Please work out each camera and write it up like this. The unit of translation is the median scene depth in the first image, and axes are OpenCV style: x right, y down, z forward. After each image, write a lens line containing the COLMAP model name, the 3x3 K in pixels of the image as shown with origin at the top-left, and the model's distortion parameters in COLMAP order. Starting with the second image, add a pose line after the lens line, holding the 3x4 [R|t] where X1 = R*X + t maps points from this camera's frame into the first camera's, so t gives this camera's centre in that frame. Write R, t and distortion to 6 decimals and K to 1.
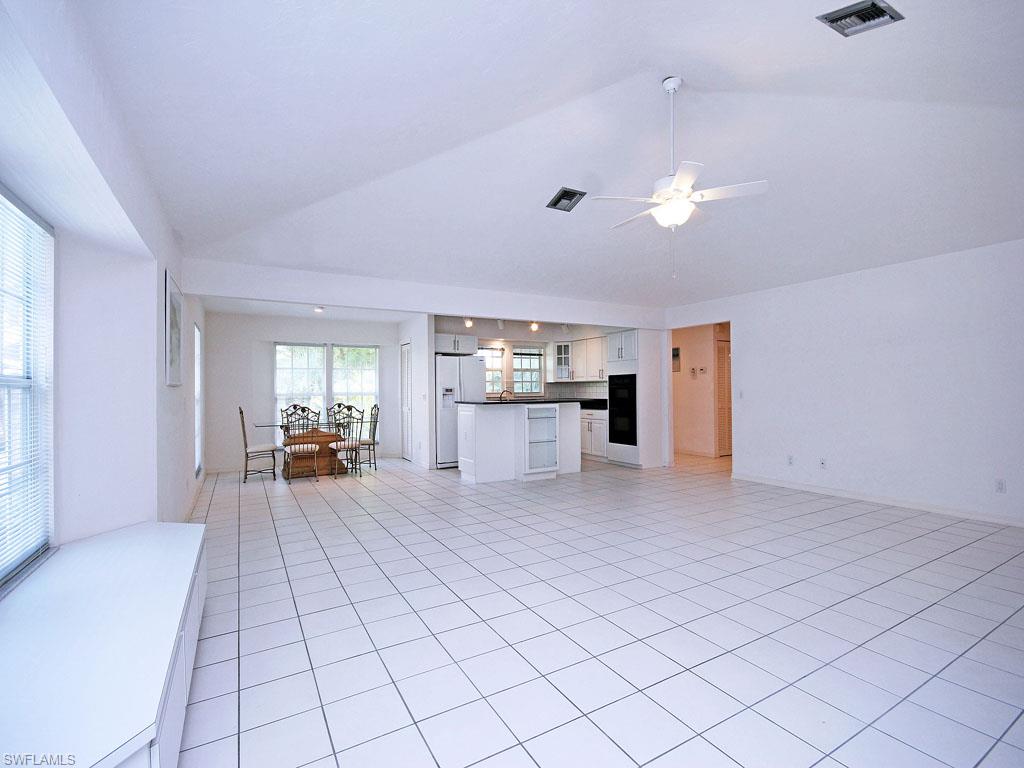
lens RADIAL K [[473.0, 0, 512.0], [0, 473.0, 384.0], [0, 0, 1]] dist [0.002494, 0.000006]
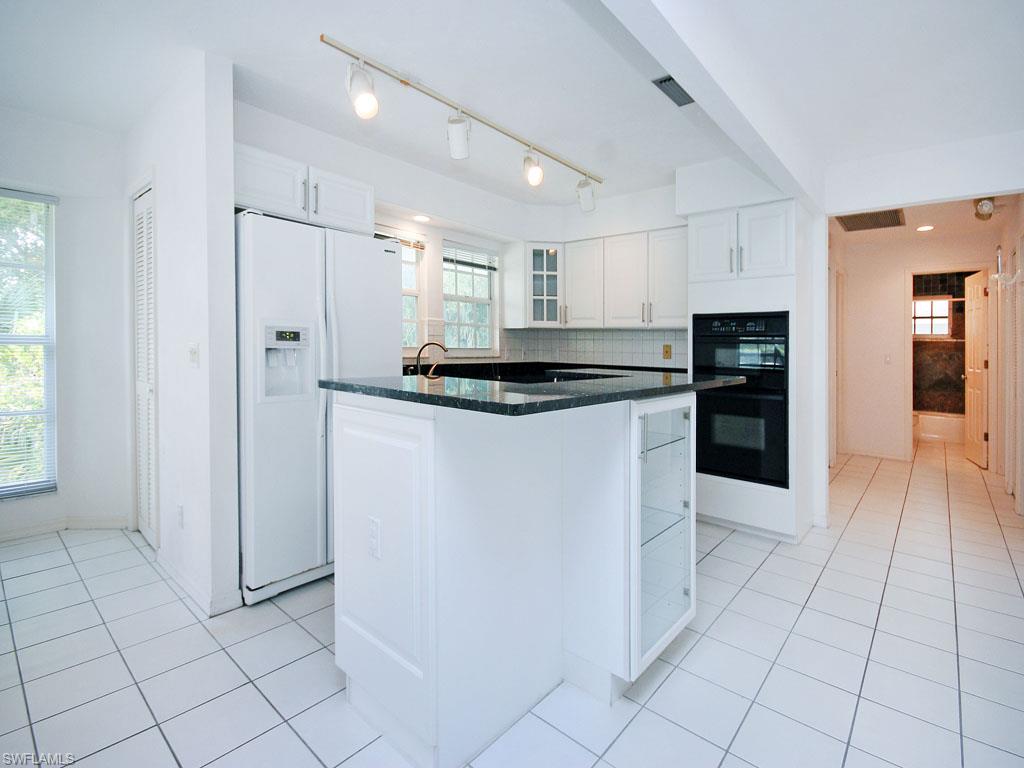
lens RADIAL K [[487.7, 0, 512.0], [0, 487.7, 384.0], [0, 0, 1]] dist [0.001105, 0.000061]
pose [[0.950962, 0.005506, 0.309258, -0.077112], [-0.035188, 0.995276, 0.090484, 0.008612], [-0.307299, -0.096929, 0.946664, 0.547194]]
